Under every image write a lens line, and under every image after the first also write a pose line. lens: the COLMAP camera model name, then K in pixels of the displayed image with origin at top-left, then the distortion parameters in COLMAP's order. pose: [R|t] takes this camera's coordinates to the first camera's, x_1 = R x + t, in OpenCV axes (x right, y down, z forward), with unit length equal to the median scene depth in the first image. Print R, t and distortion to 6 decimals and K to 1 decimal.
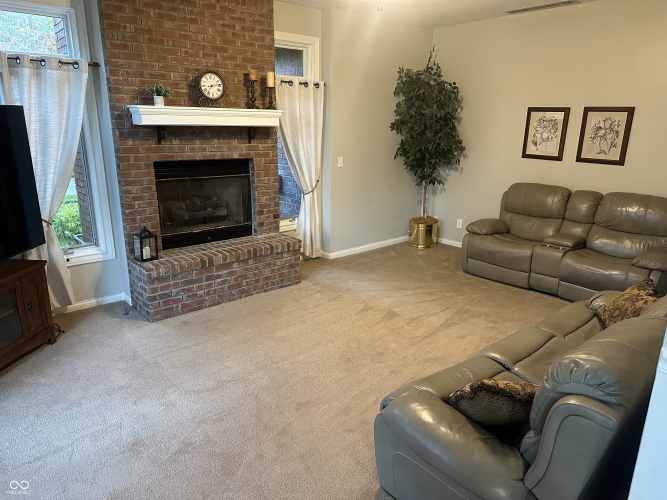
lens RADIAL K [[463.6, 0, 333.5], [0, 463.6, 250.0], [0, 0, 1]] dist [0.092175, -0.157576]
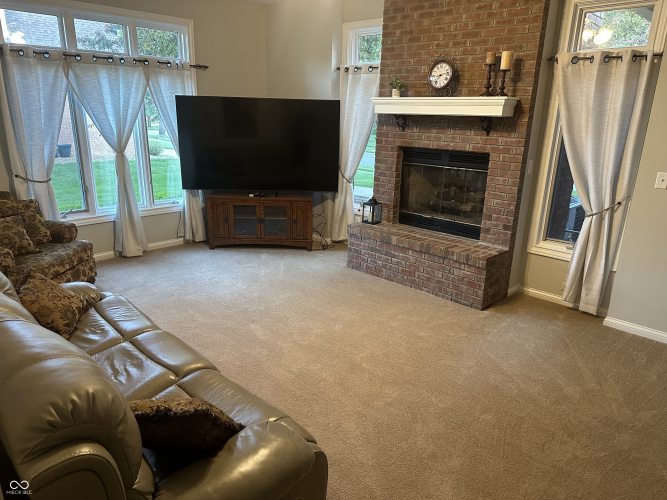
lens RADIAL K [[463.6, 0, 333.5], [0, 463.6, 250.0], [0, 0, 1]] dist [0.092175, -0.157576]
pose [[0.090468, 0.275777, -0.956955, 0.759677], [-0.284043, 0.928129, 0.240617, -0.173118], [0.954534, 0.250049, 0.162298, 0.688089]]
